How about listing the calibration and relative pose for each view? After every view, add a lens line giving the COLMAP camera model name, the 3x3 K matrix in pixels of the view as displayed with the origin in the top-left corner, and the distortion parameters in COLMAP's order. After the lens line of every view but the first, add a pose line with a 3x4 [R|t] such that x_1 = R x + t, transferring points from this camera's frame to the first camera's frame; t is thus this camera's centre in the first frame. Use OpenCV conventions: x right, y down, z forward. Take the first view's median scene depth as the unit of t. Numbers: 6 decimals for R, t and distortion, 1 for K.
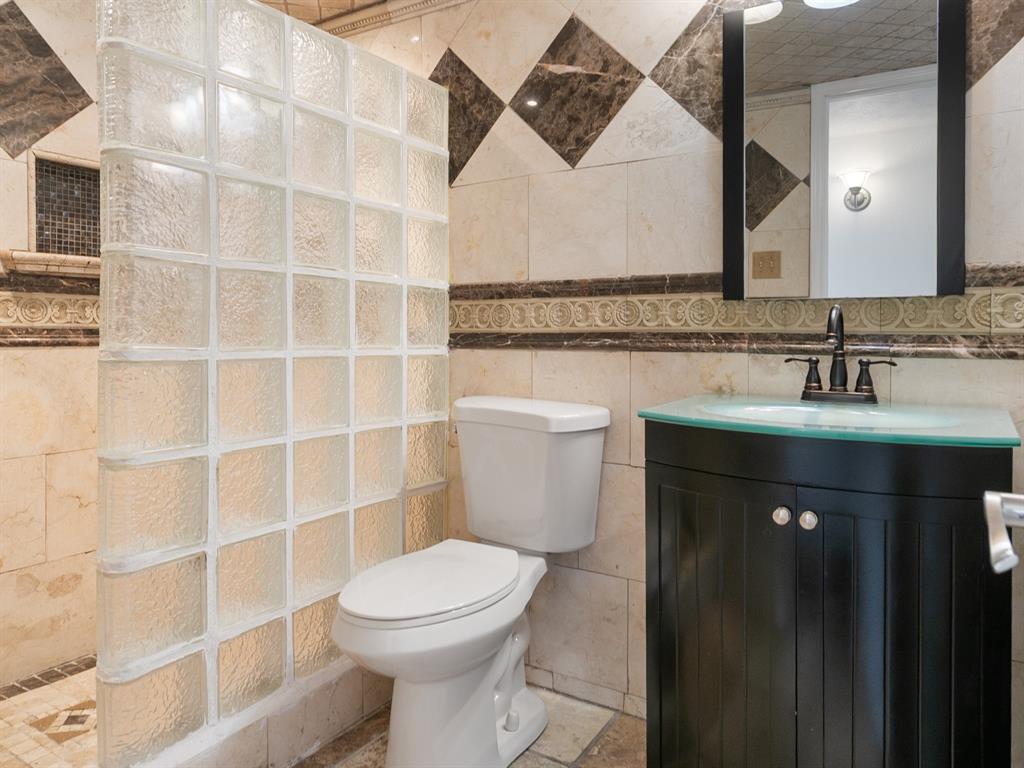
lens RADIAL K [[739.4, 0, 513.3], [0, 739.4, 383.8], [0, 0, 1]] dist [0.008179, -0.002423]
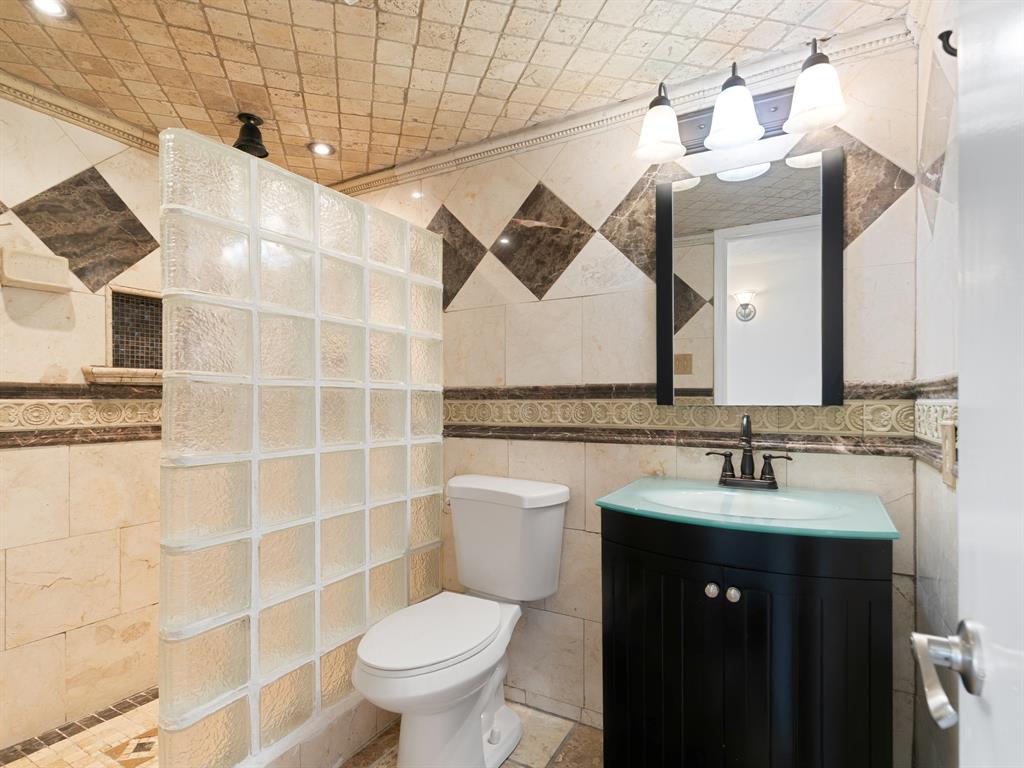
lens RADIAL K [[524.8, 0, 497.2], [0, 524.8, 401.3], [0, 0, 1]] dist [0.003619, 0.000358]
pose [[0.999303, -0.003090, 0.037200, -0.029383], [0.003374, 0.999966, -0.007562, -0.112372], [-0.037176, 0.007683, 0.999279, 0.092871]]
